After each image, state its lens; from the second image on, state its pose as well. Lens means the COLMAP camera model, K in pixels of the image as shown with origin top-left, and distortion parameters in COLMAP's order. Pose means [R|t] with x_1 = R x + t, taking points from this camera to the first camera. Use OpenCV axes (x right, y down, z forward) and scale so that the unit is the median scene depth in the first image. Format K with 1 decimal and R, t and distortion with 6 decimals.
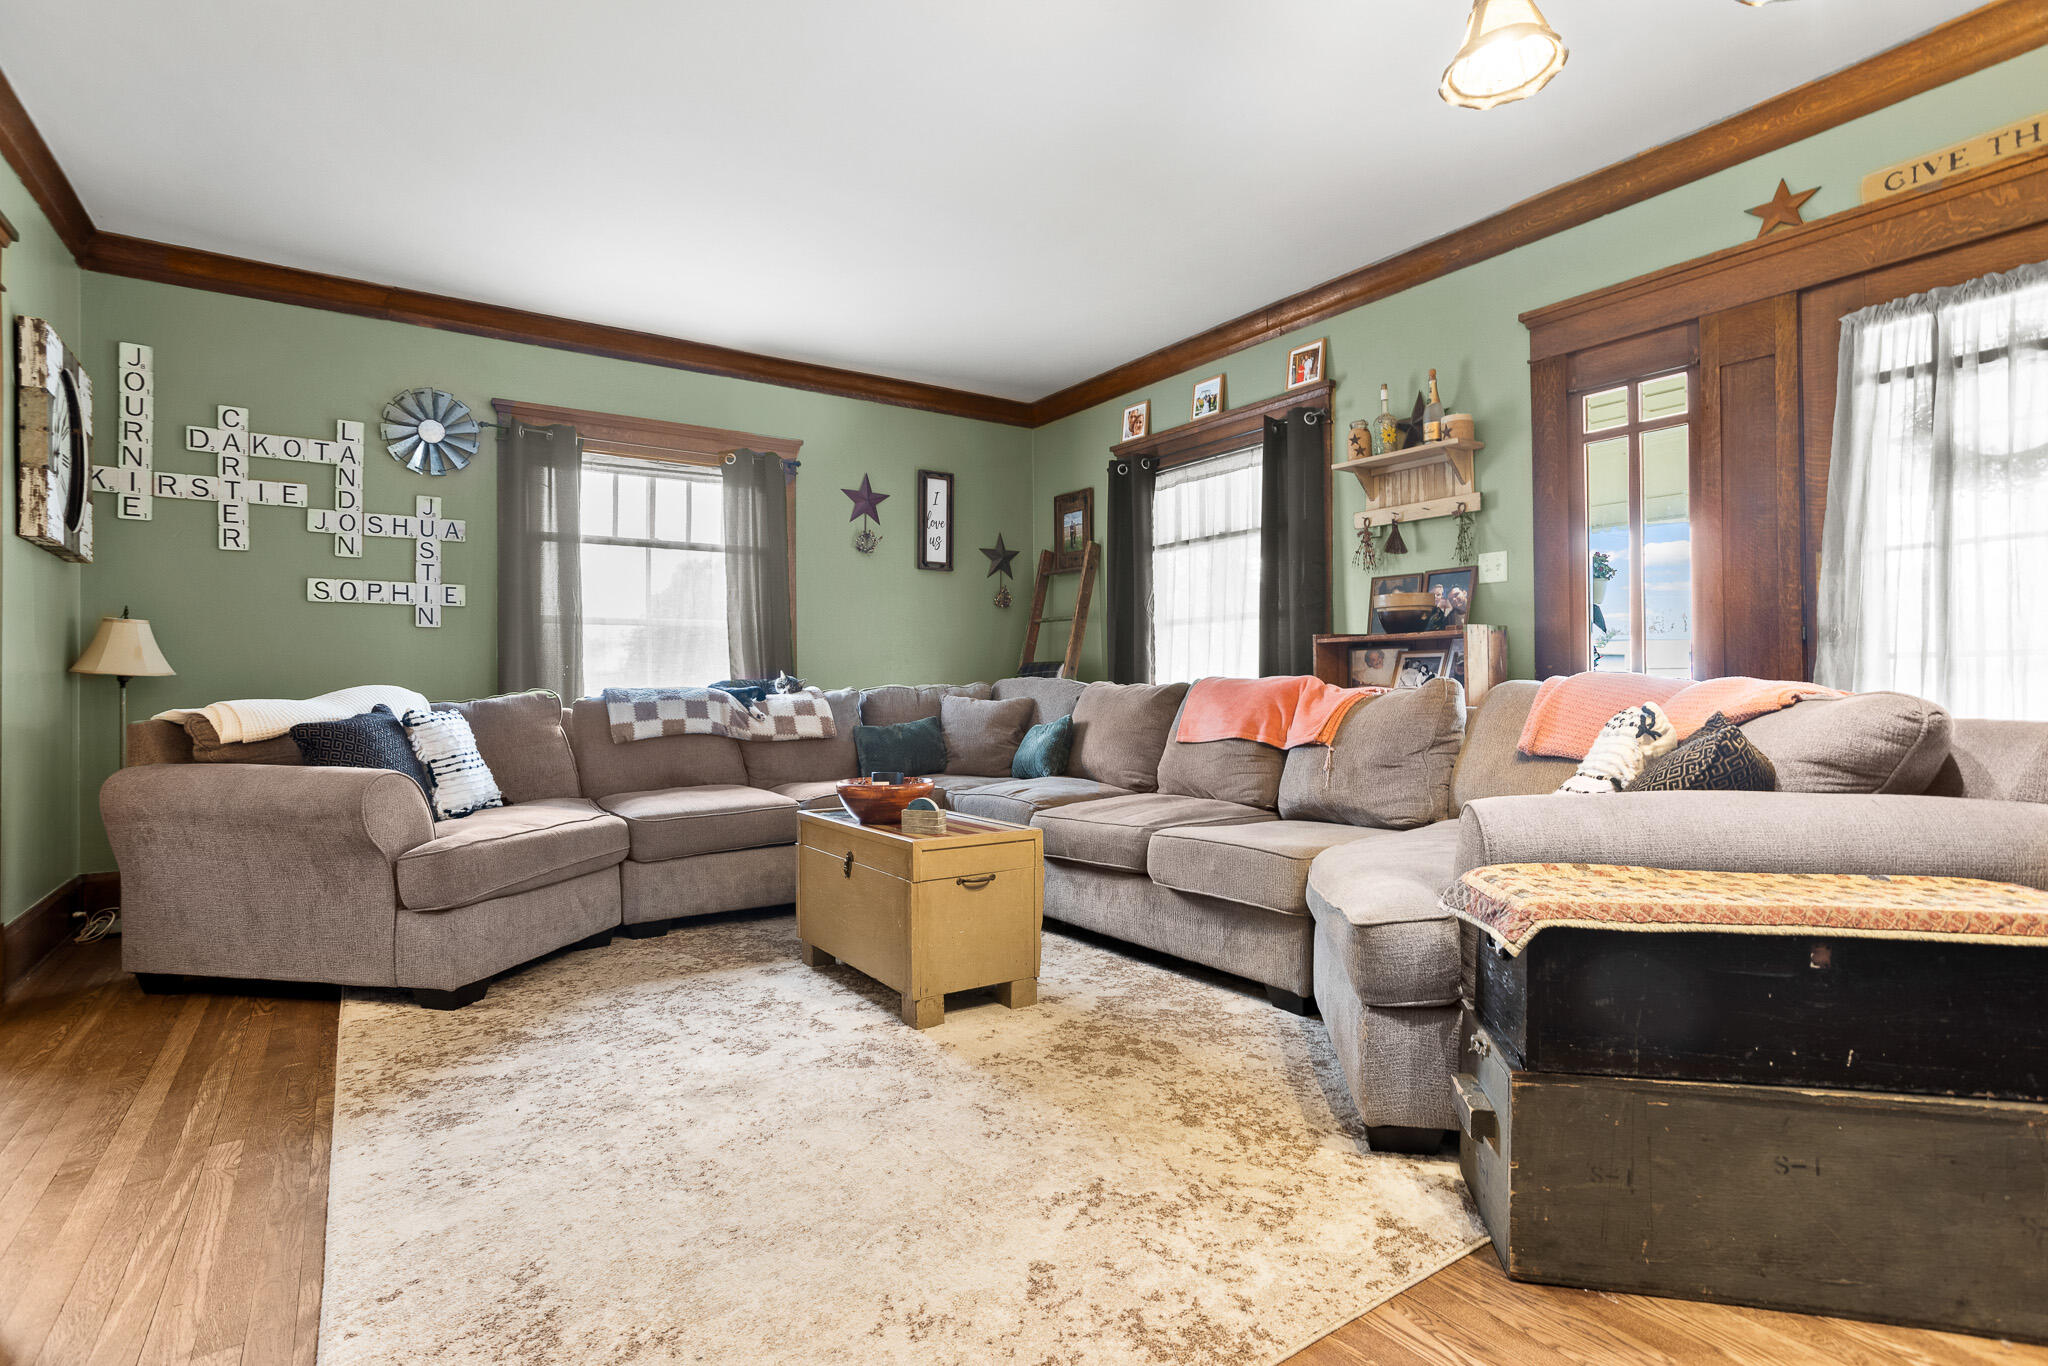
lens RADIAL K [[970.5, 0, 1024.0], [0, 970.5, 683.0], [0, 0, 1]] dist [-0.057309, 0.030073]
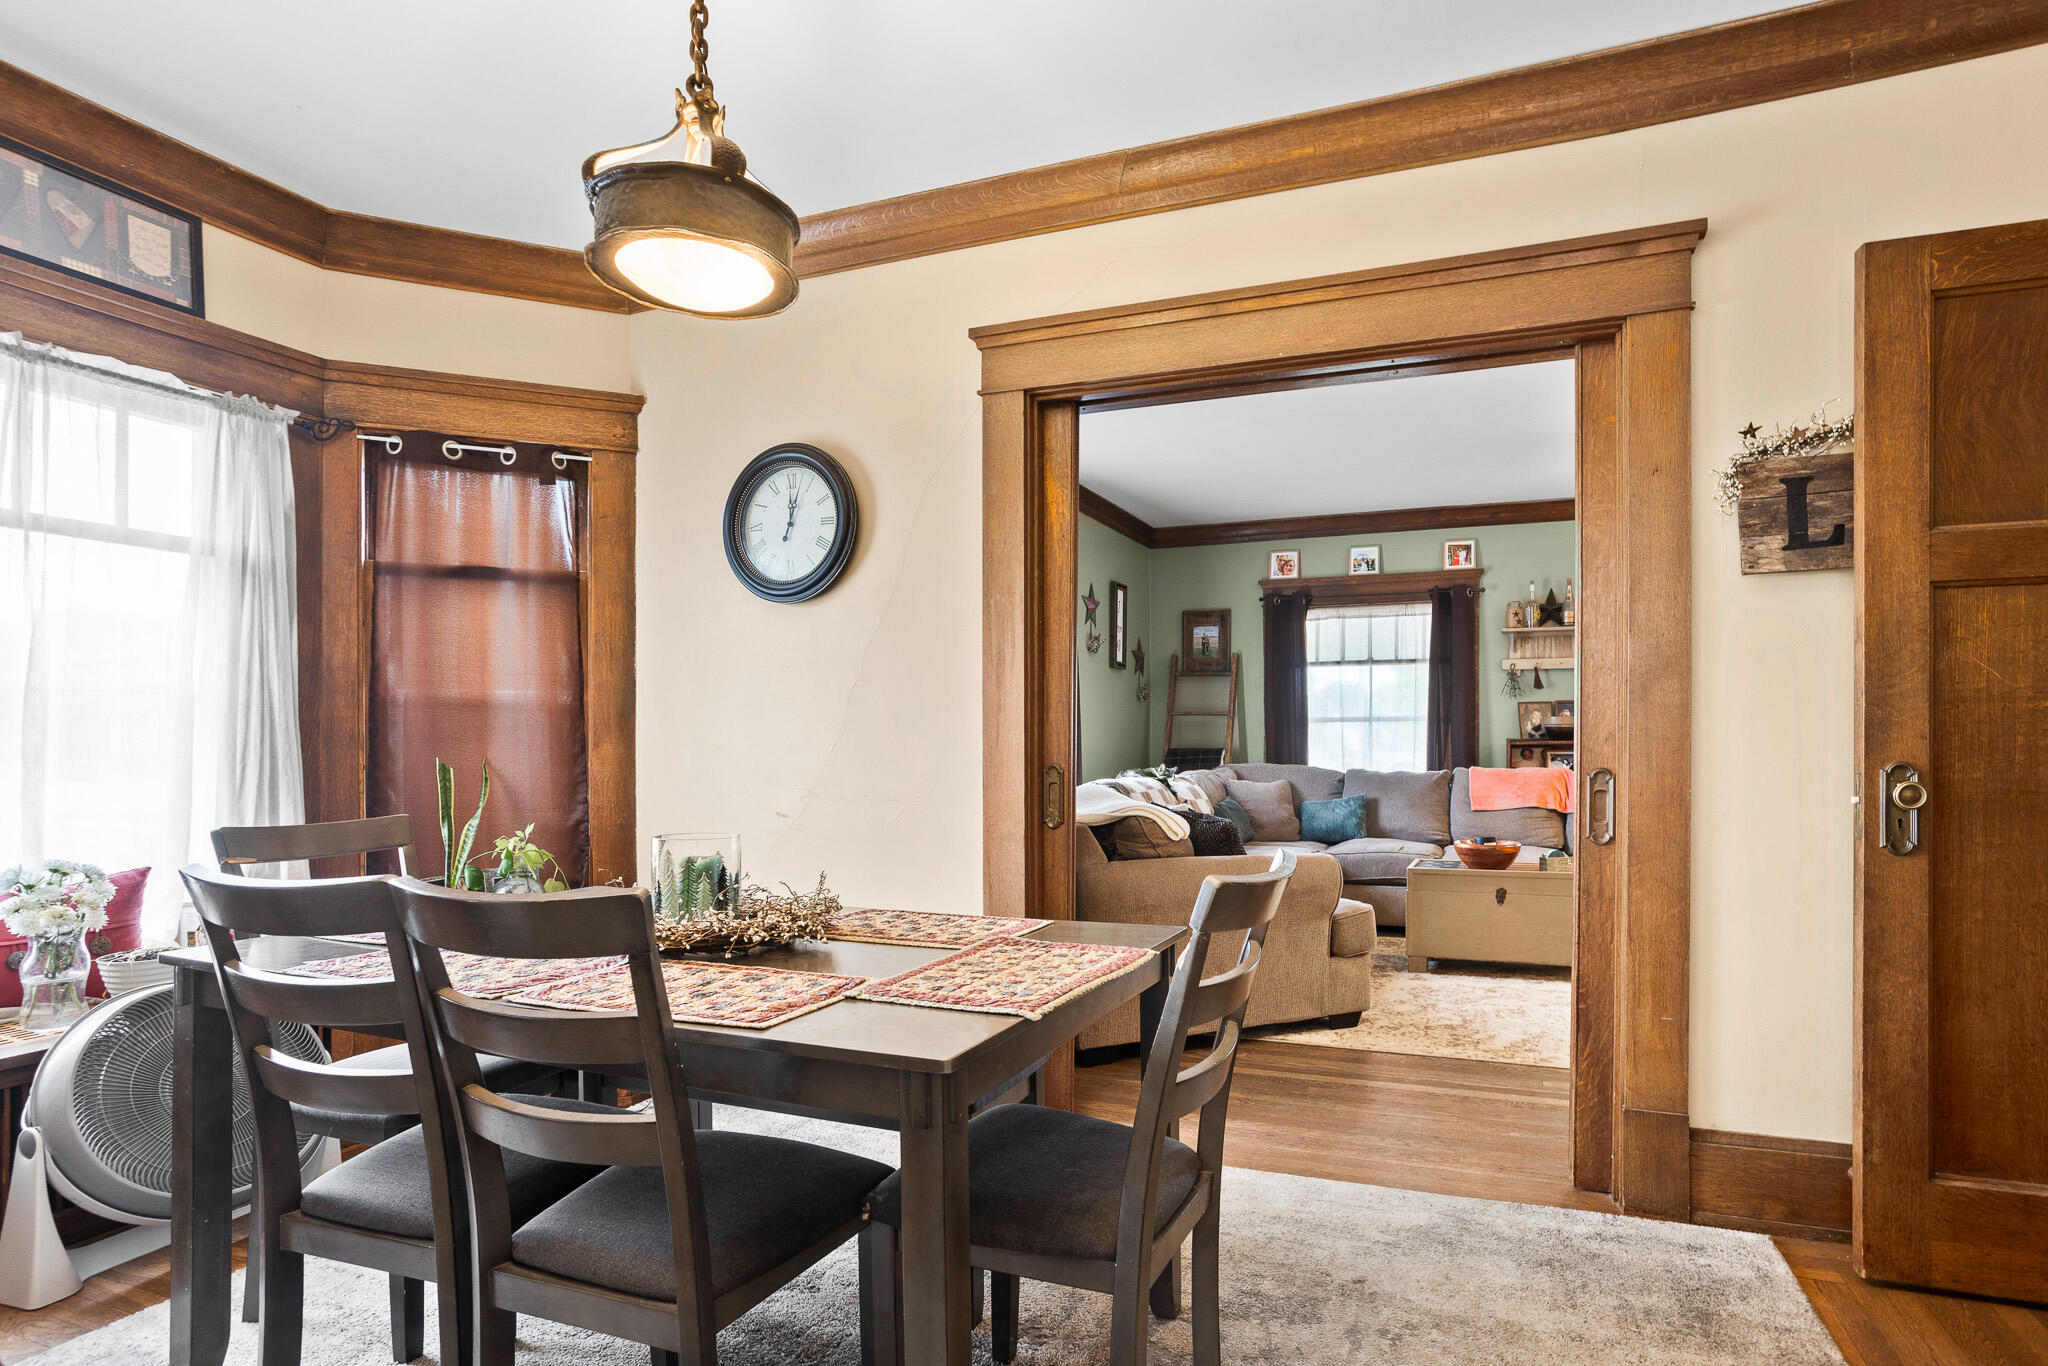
lens RADIAL K [[1038.1, 0, 1111.3], [0, 1038.1, 739.9], [0, 0, 1]] dist [0.026229, 0.000891]
pose [[0.820581, 0.006601, 0.571493, -1.207643], [-0.005157, 0.999978, -0.004147, -0.039508], [-0.571507, 0.000456, 0.820597, -0.015387]]
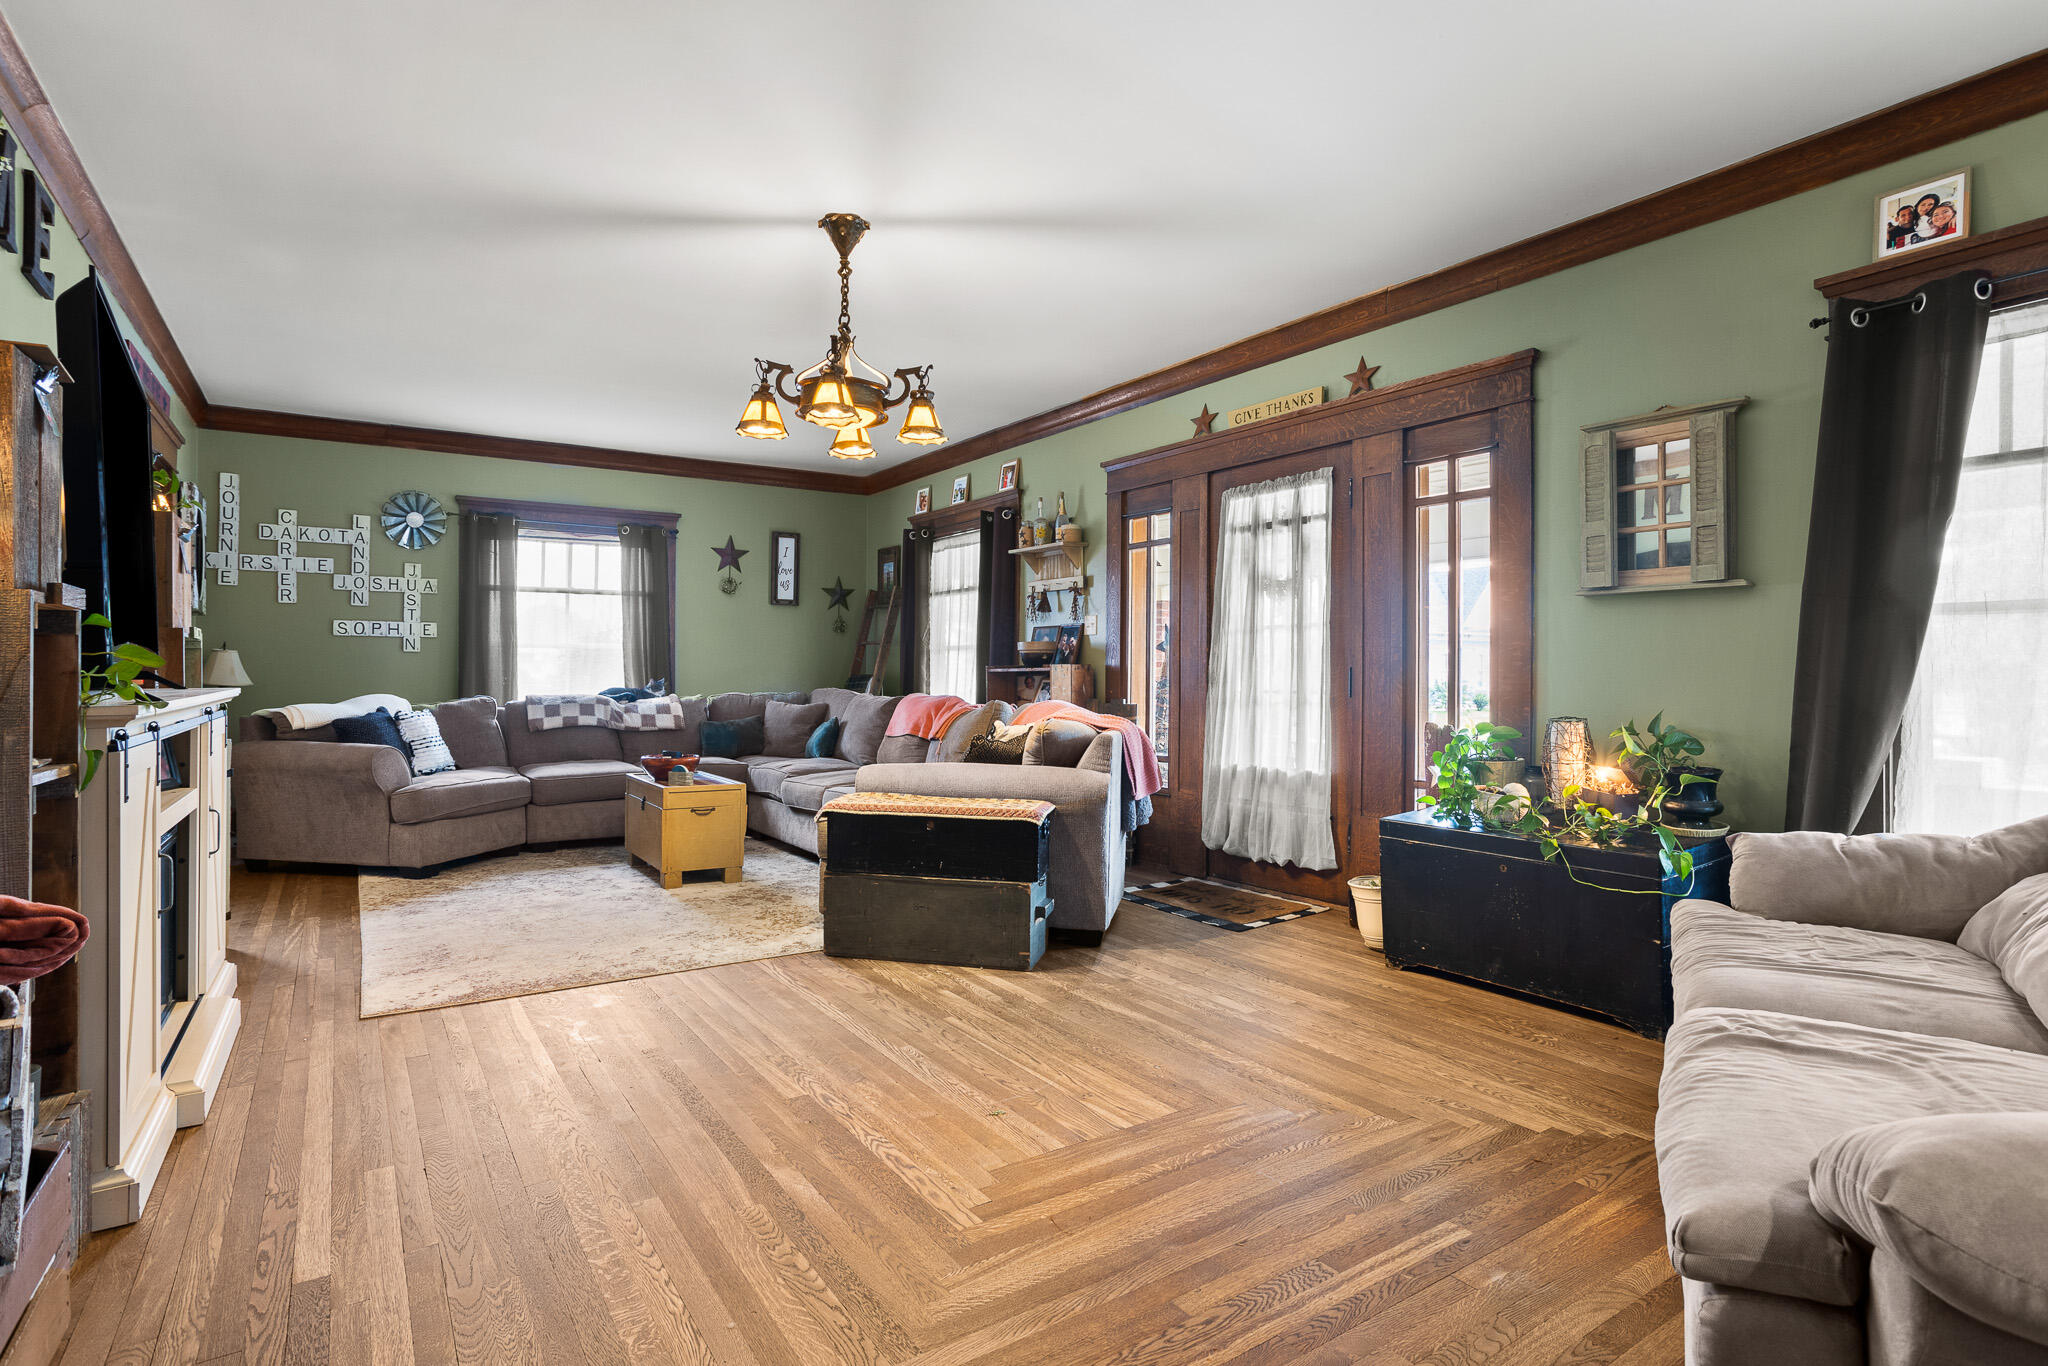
lens RADIAL K [[1003.7, 0, 1012.8], [0, 1003.7, 678.4], [0, 0, 1]] dist [-0.063987, 0.035896]
pose [[0.999770, 0.012228, -0.017621, 0.373476], [-0.012096, 0.999898, 0.007570, -0.043637], [0.017711, -0.007355, 0.999816, -0.571372]]
